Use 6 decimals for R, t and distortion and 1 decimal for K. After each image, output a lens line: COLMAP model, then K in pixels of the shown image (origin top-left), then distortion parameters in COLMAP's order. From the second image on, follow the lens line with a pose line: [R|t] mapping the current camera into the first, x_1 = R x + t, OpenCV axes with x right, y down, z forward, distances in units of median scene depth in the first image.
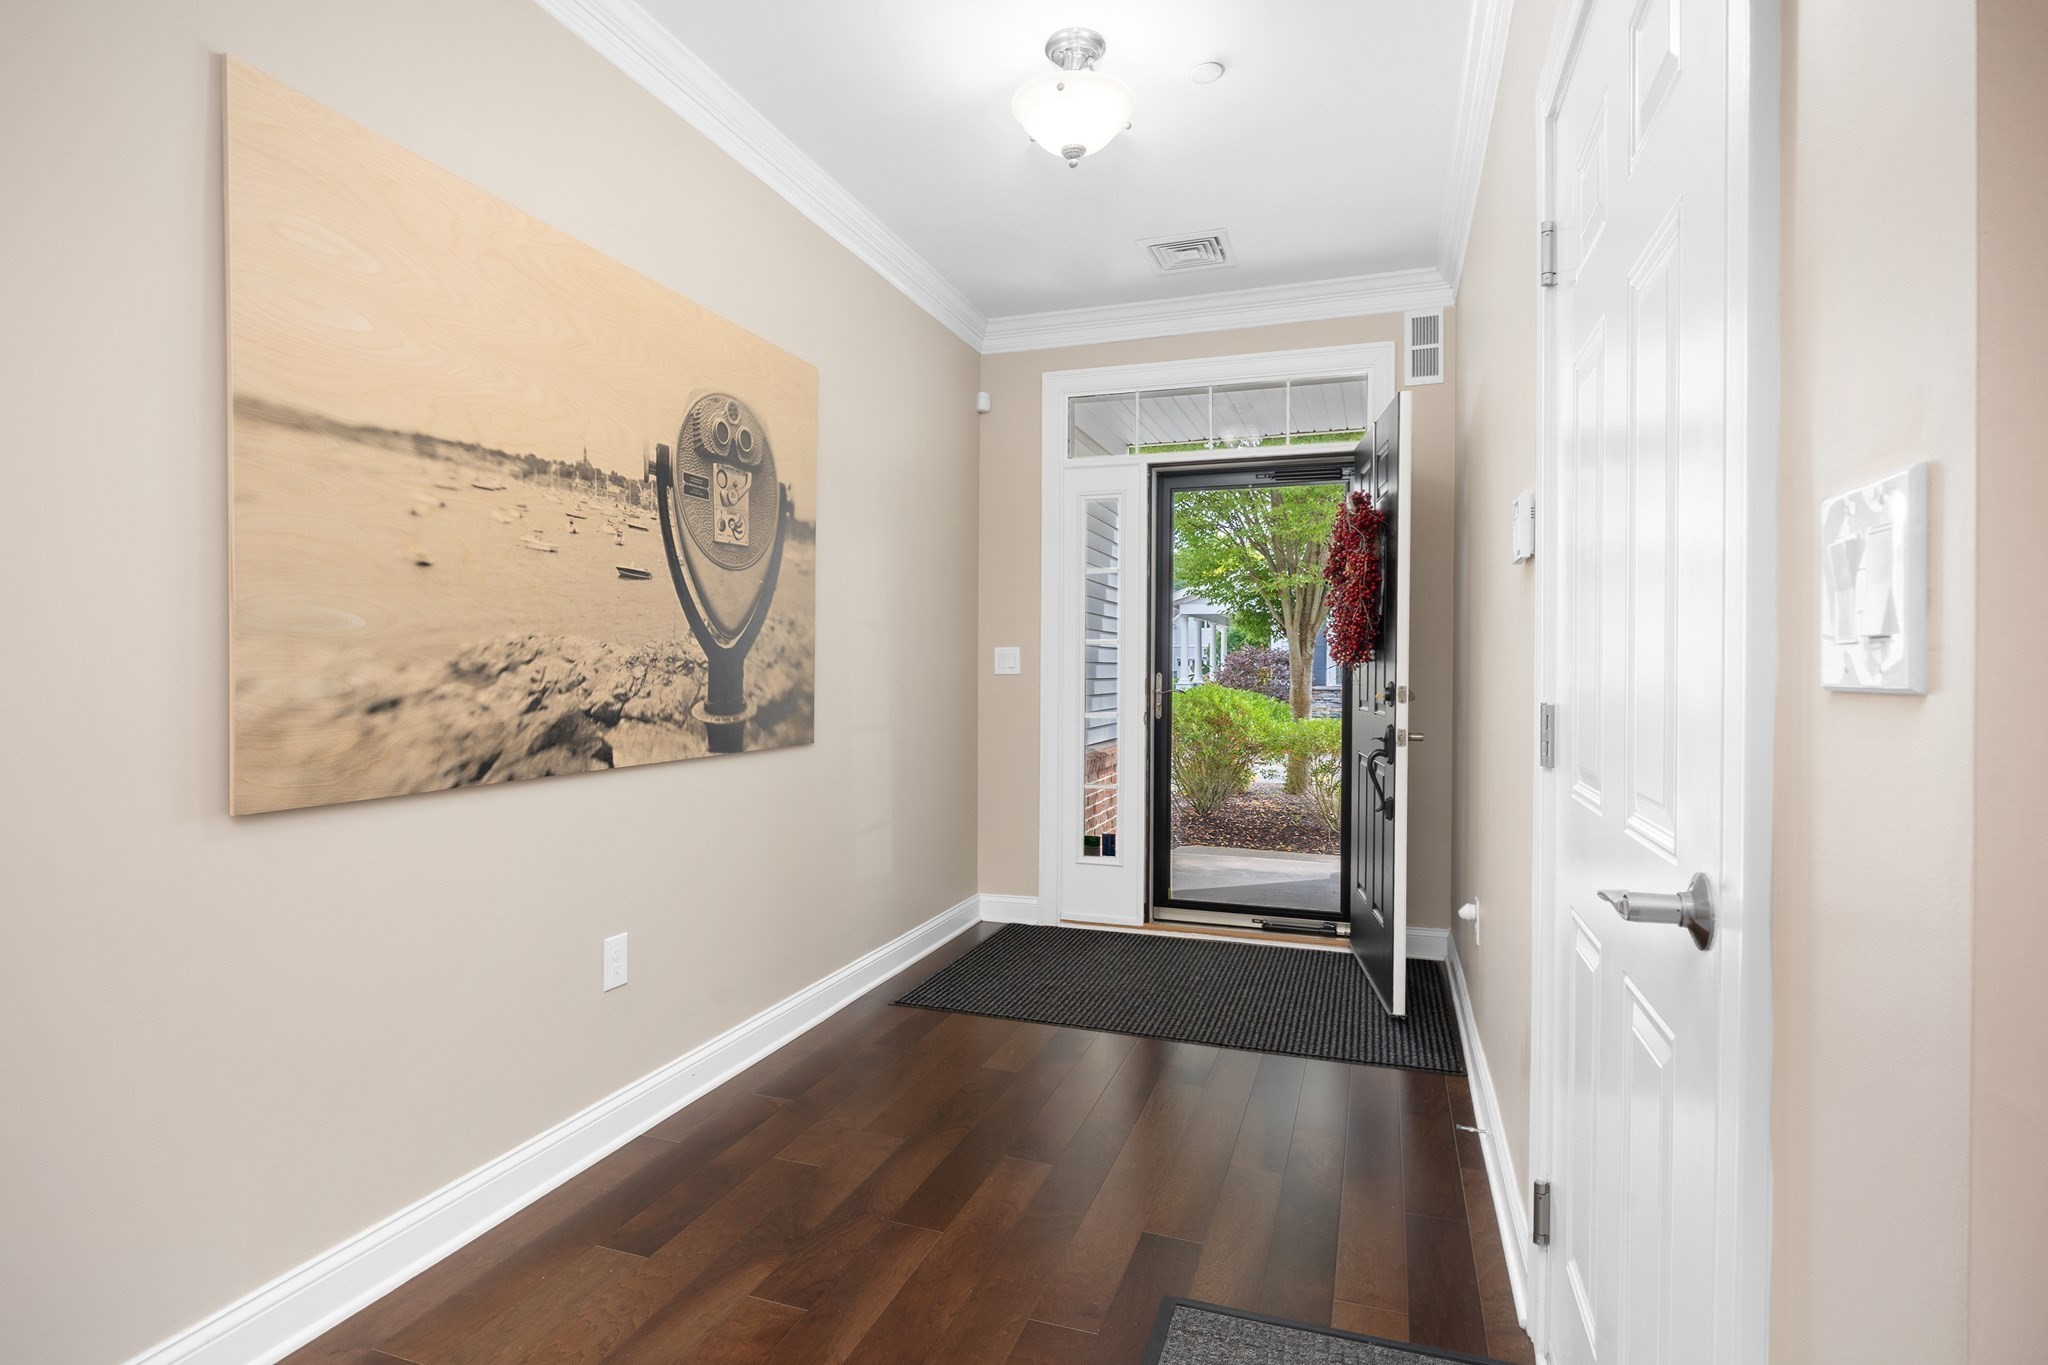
lens RADIAL K [[1029.9, 0, 1008.2], [0, 1029.9, 678.6], [0, 0, 1]] dist [0.000455, -0.000029]
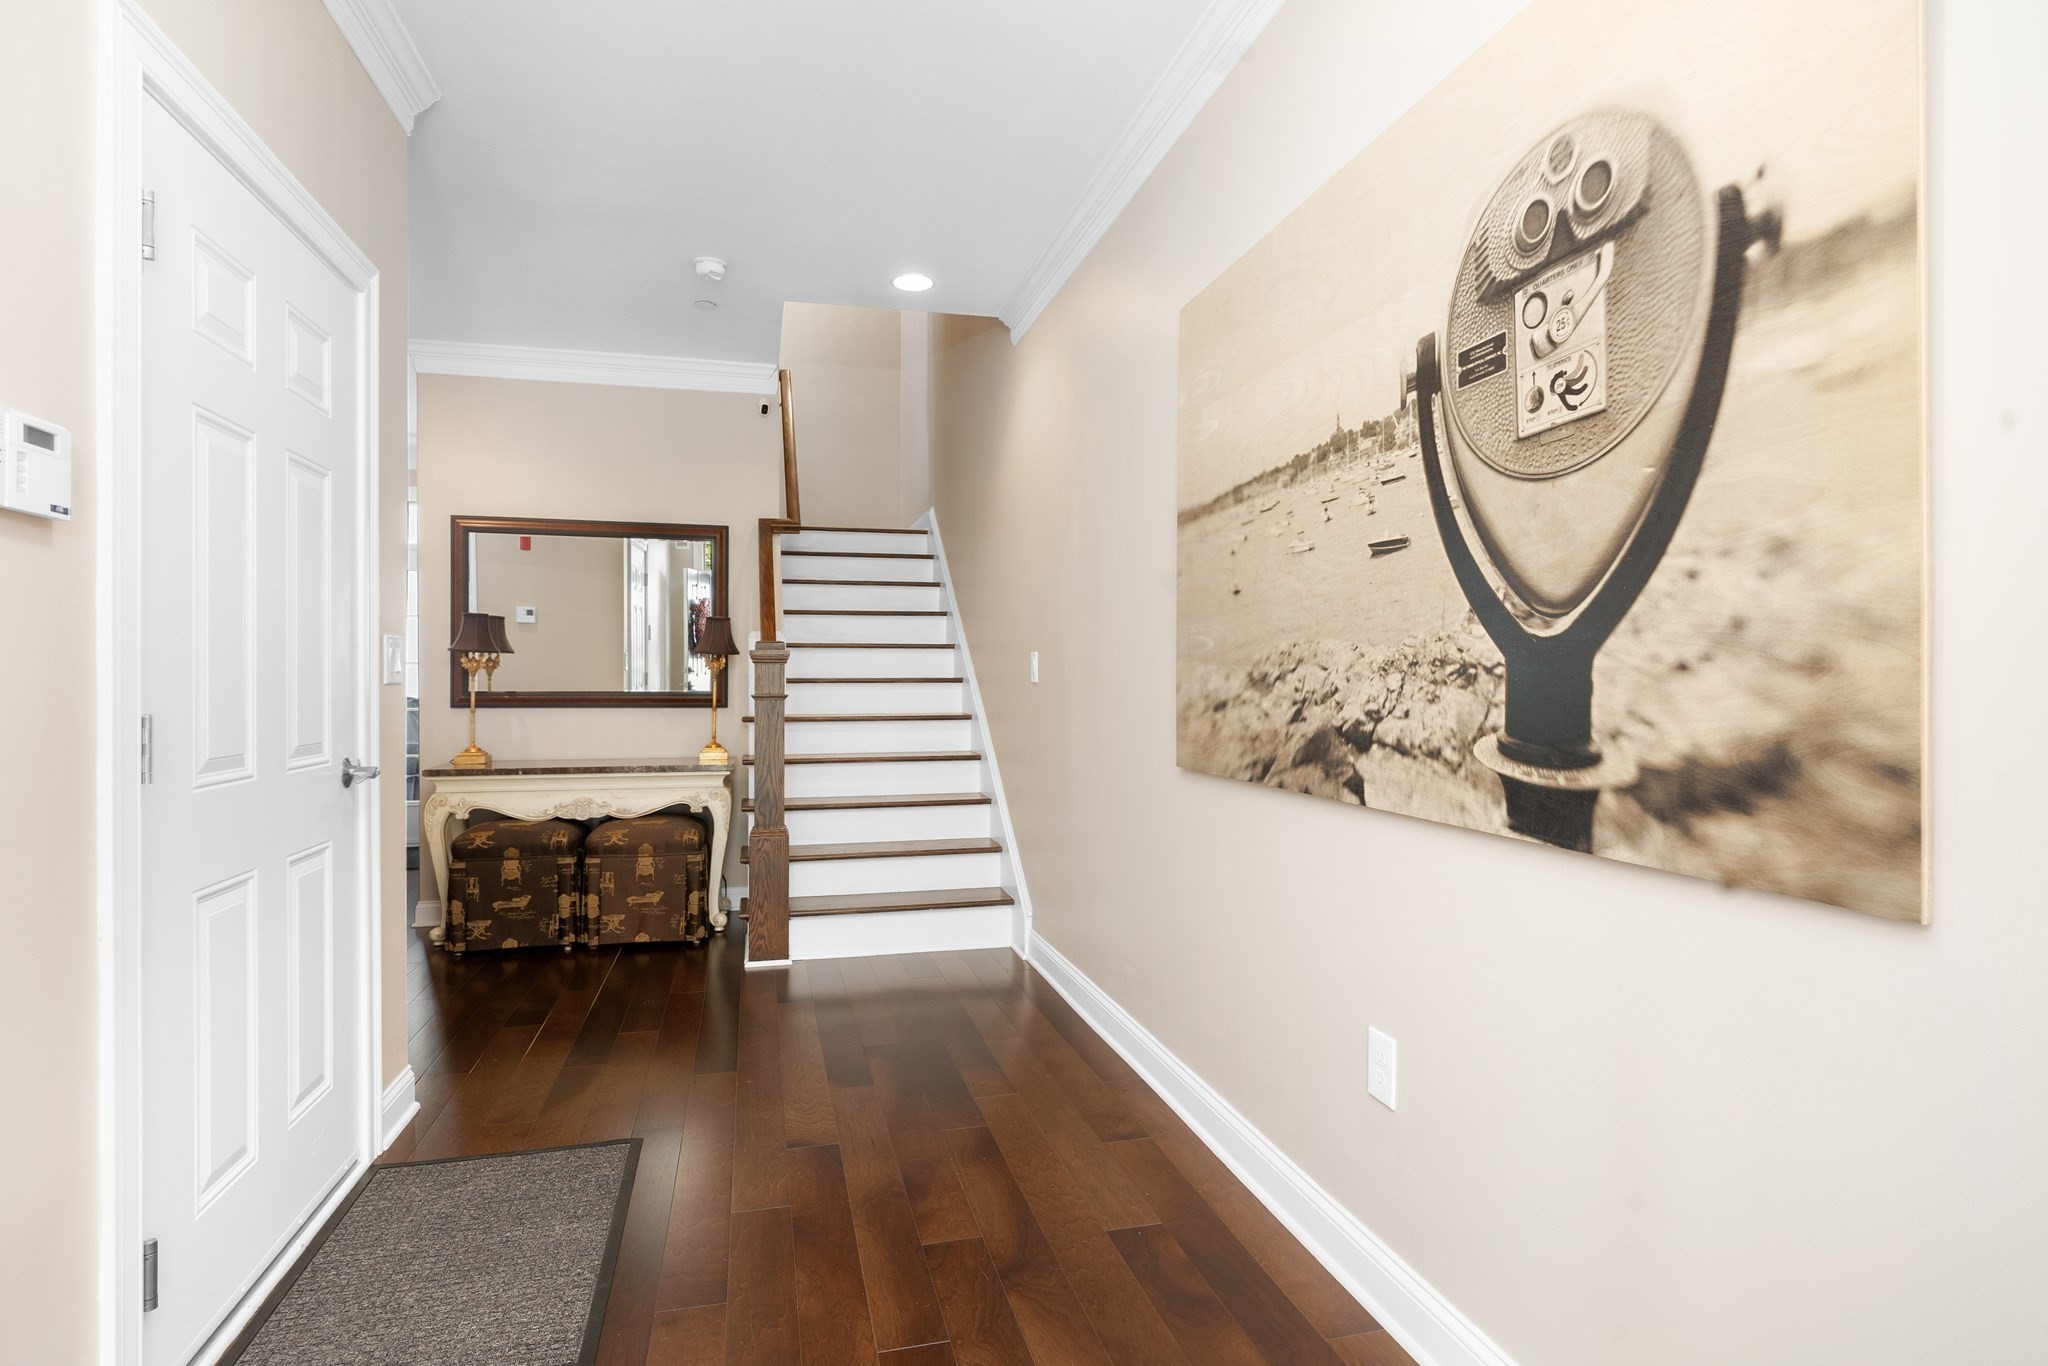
lens RADIAL K [[1029.9, 0, 1008.2], [0, 1029.9, 679.1], [0, 0, 1]] dist [0.000455, -0.000029]
pose [[-0.833580, -0.002812, -0.552391, 0.261919], [-0.007903, 0.999945, 0.006835, -0.011260], [0.552342, 0.010063, -0.833557, 1.474788]]
